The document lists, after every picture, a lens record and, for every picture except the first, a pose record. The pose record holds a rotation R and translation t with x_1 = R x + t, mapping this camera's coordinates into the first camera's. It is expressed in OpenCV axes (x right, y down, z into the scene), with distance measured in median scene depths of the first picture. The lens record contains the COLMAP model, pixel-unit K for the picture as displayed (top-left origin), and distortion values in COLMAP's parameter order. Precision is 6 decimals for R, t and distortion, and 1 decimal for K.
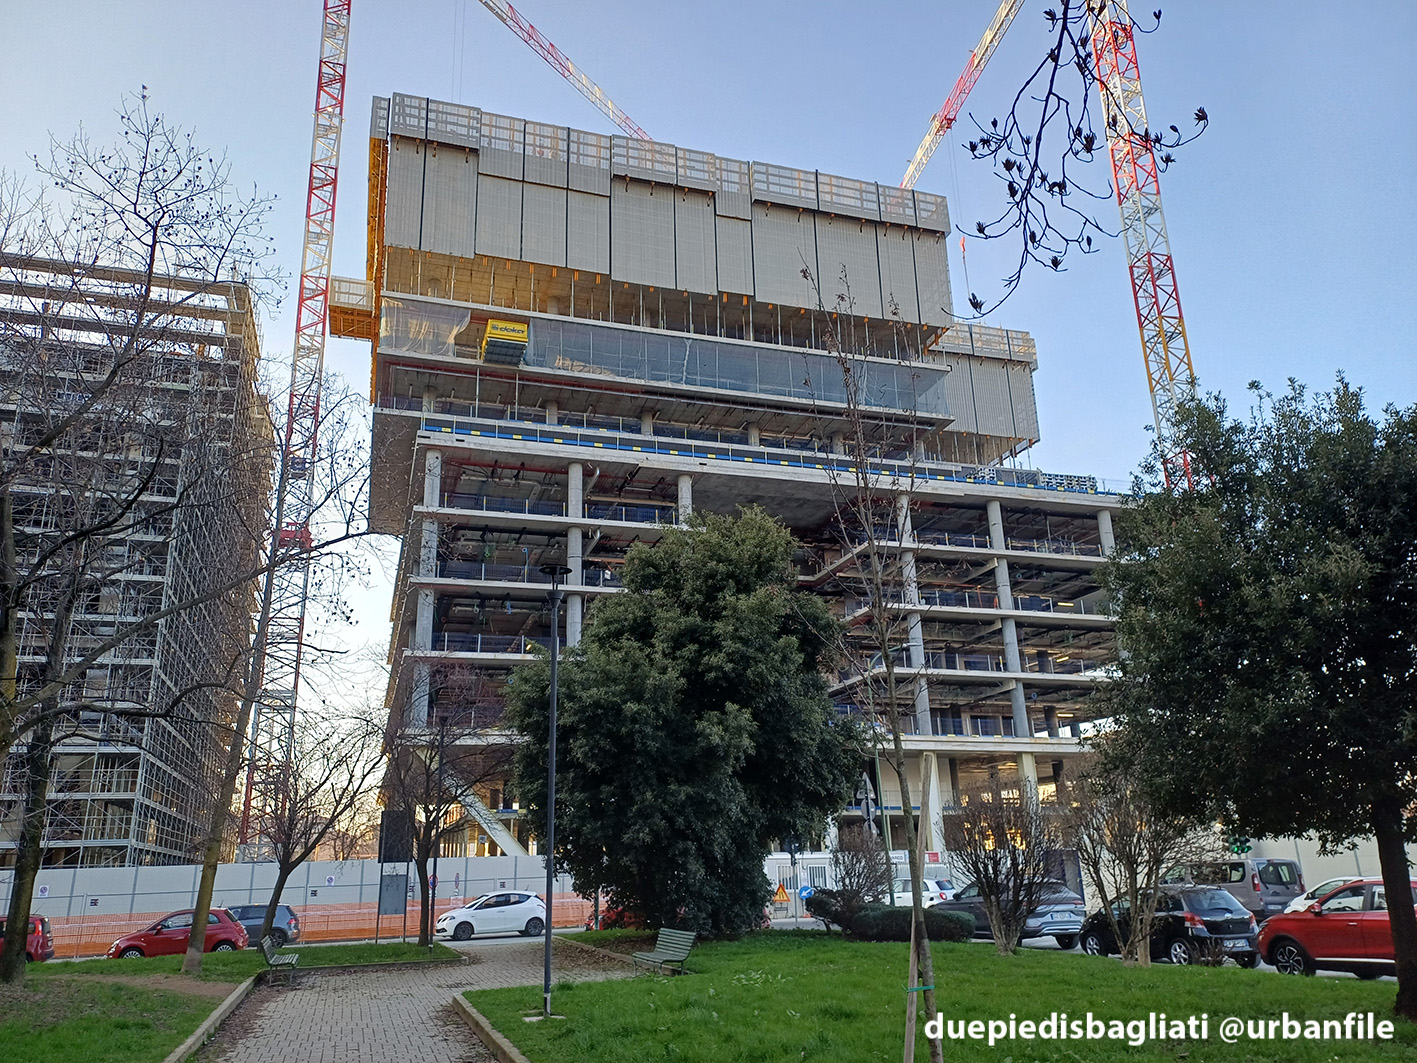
lens RADIAL K [[1045.6, 0, 700.5], [0, 1045.6, 550.6], [0, 0, 1]] dist [0.055736, -0.004033]
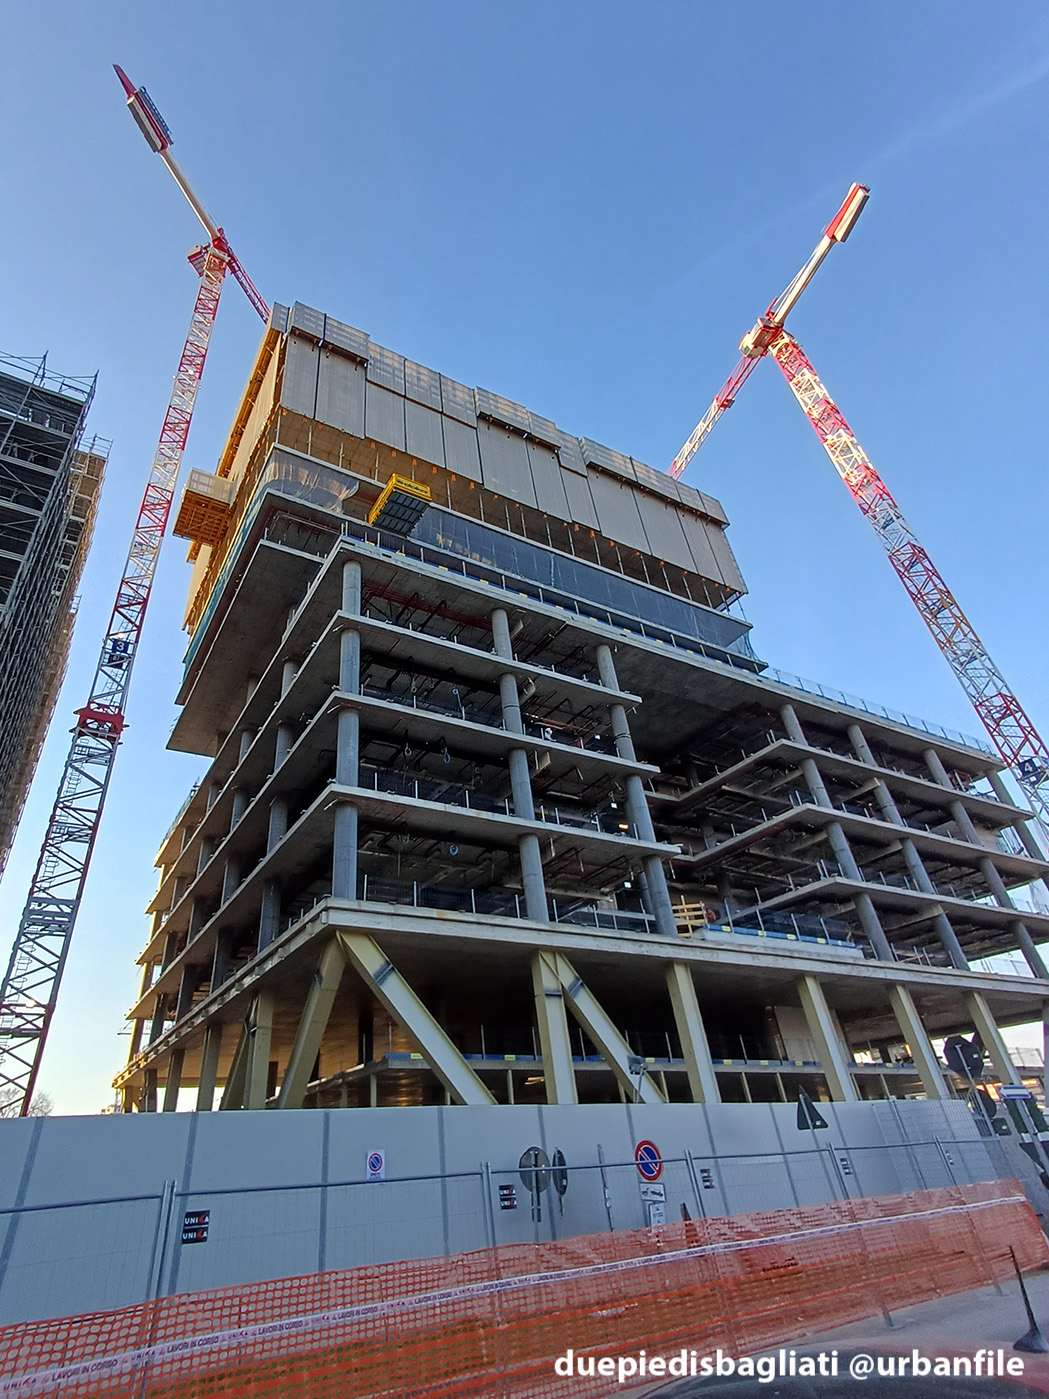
lens RADIAL K [[718.1, 0, 444.7], [0, 718.1, 648.4], [0, 0, 1]] dist [0.006826, 0.000862]
pose [[0.980406, 0.094691, 0.172738, -0.229544], [-0.032158, 0.942060, -0.333899, 0.127124], [-0.194347, 0.321802, 0.926646, 0.404753]]
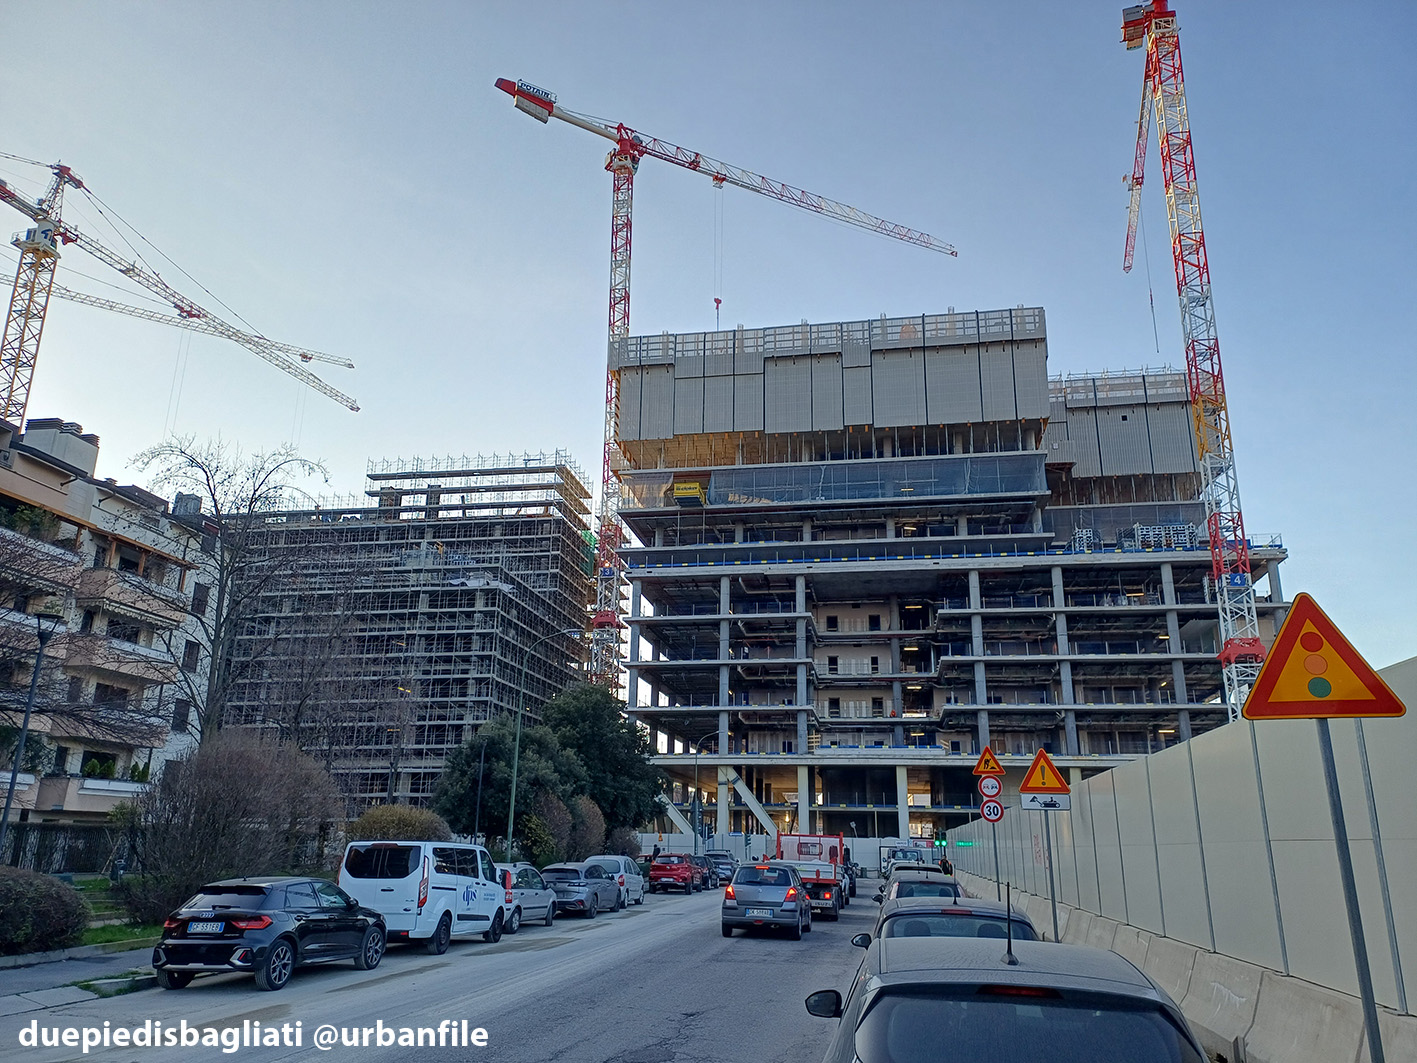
lens RADIAL K [[1048.4, 0, 718.6], [0, 1048.4, 539.3], [0, 0, 1]] dist [0.107526, -0.135523]
pose [[0.891374, -0.093655, -0.443487, 0.480984], [0.100295, 0.994921, -0.008520, -0.108624], [0.442033, -0.036885, 0.896240, -0.319641]]
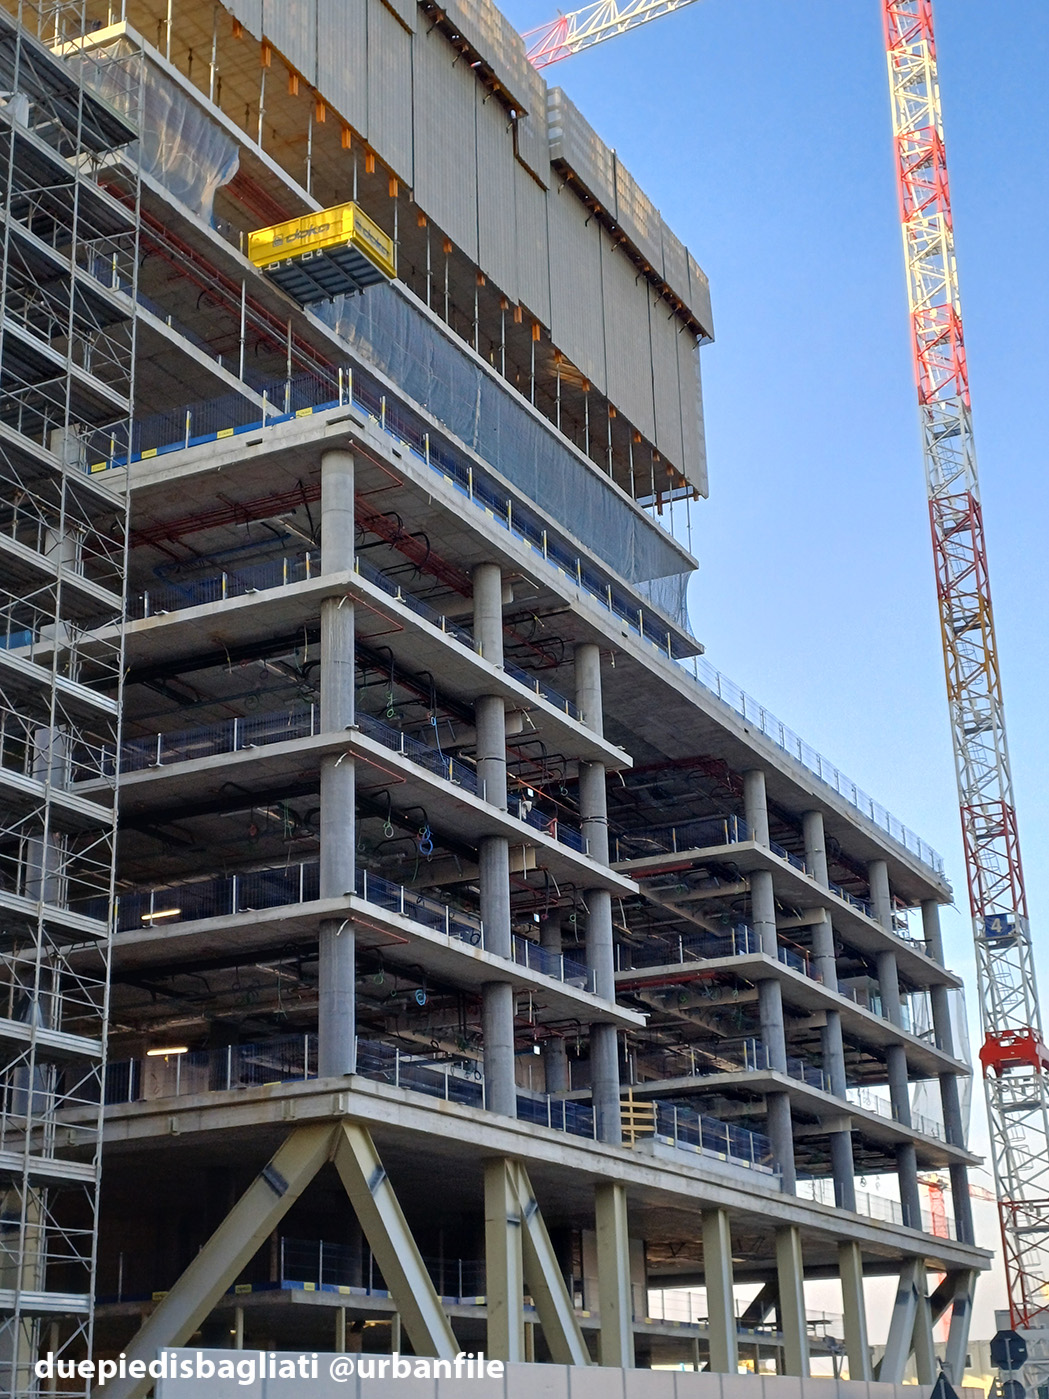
lens RADIAL K [[2065.9, 0, 524.5], [0, 2065.9, 699.5], [0, 0, 1]] dist [0.077901, 0.026810]
pose [[0.695030, 0.248594, 0.674636, -0.637733], [-0.204085, 0.967942, -0.146418, 0.097018], [-0.689407, -0.035918, 0.723483, 0.260226]]
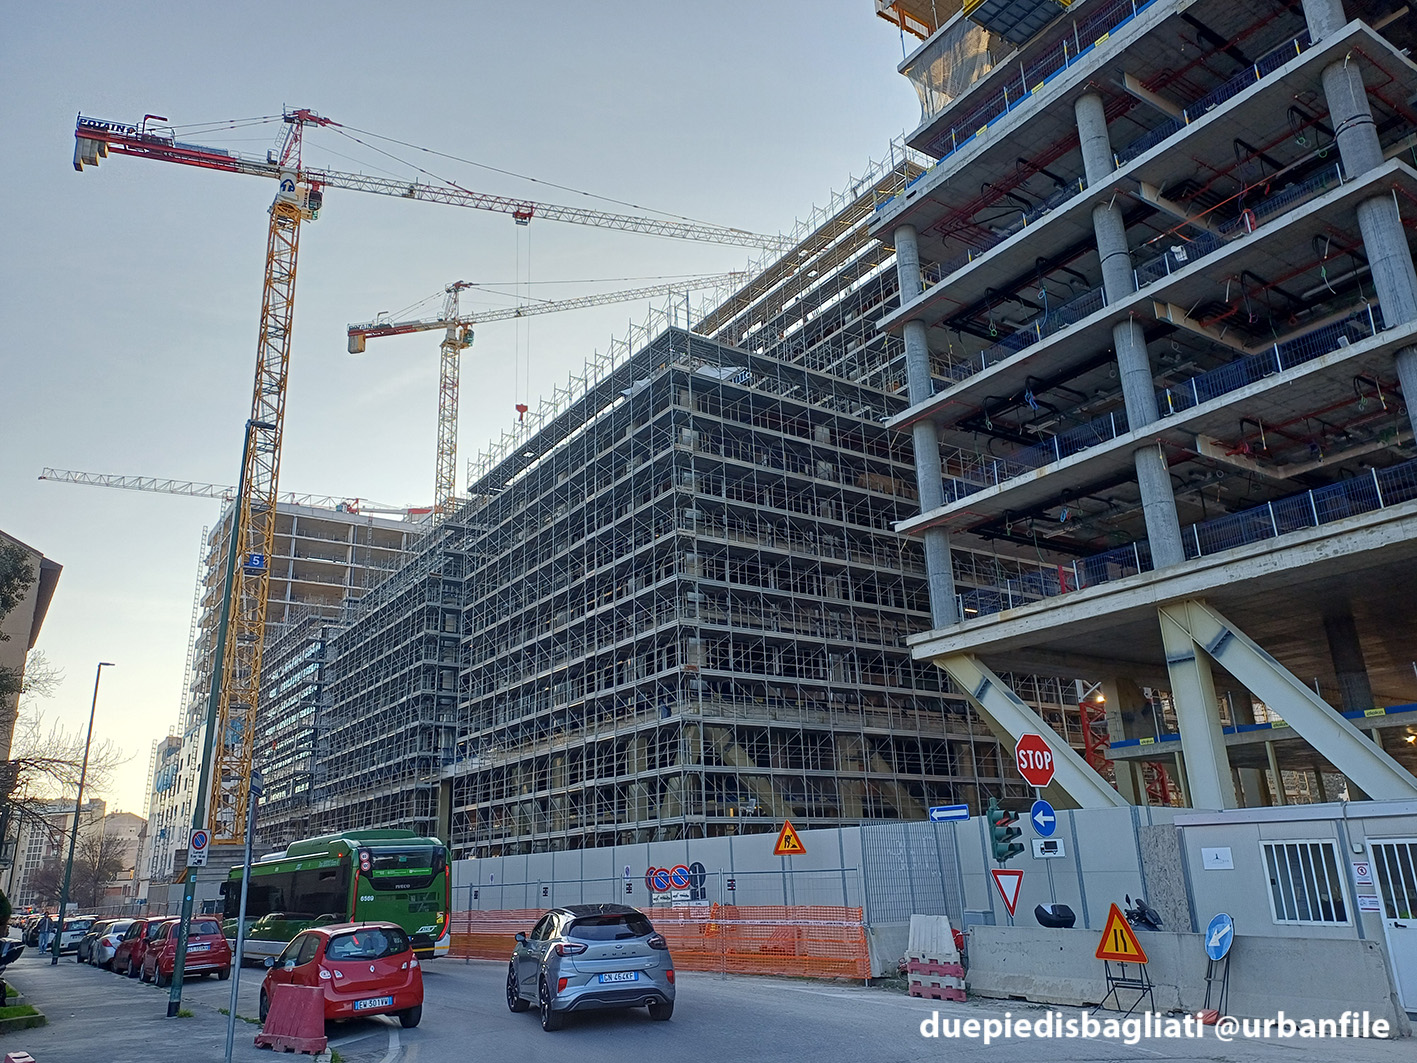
lens RADIAL K [[1056.9, 0, 687.7], [0, 1056.9, 532.8], [0, 0, 1]] dist [0.052827, -0.000127]
pose [[0.274433, -0.284568, -0.918536, 0.232206], [0.309164, 0.930605, -0.195938, 0.146425], [0.910552, -0.230207, 0.343367, 0.497957]]
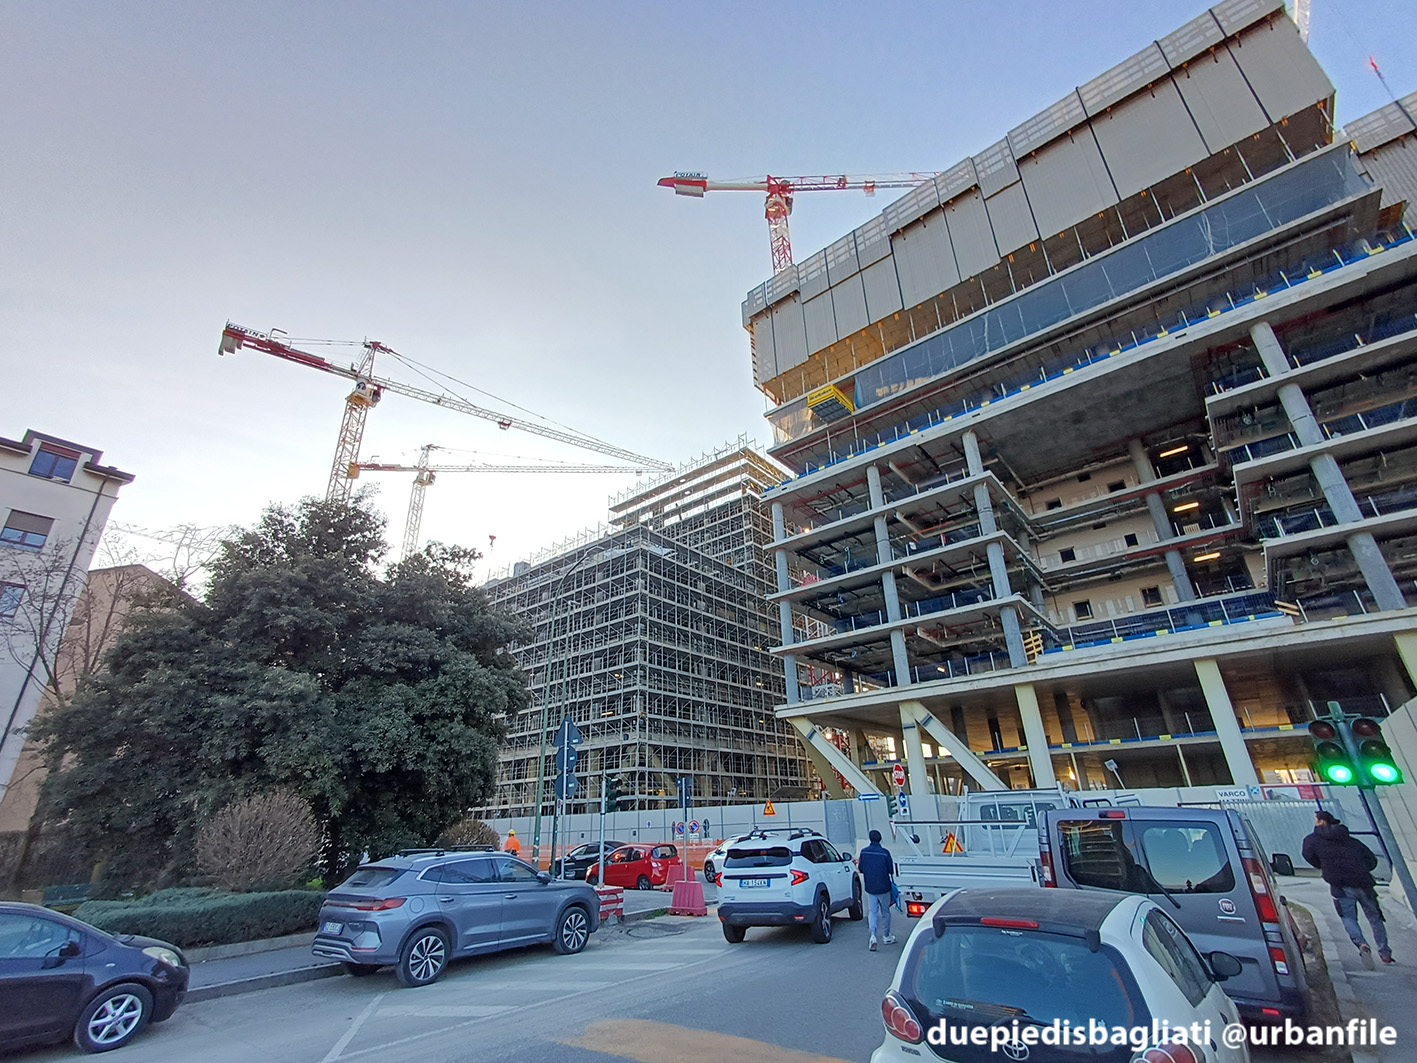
lens RADIAL K [[652.7, 0, 702.4], [0, 652.7, 548.6], [0, 0, 1]] dist [0.001996, 0.002376]
pose [[0.542870, -0.322489, -0.775431, 0.283302], [0.262930, 0.942180, -0.207763, 0.095784], [0.797597, -0.091096, 0.596273, 0.338505]]
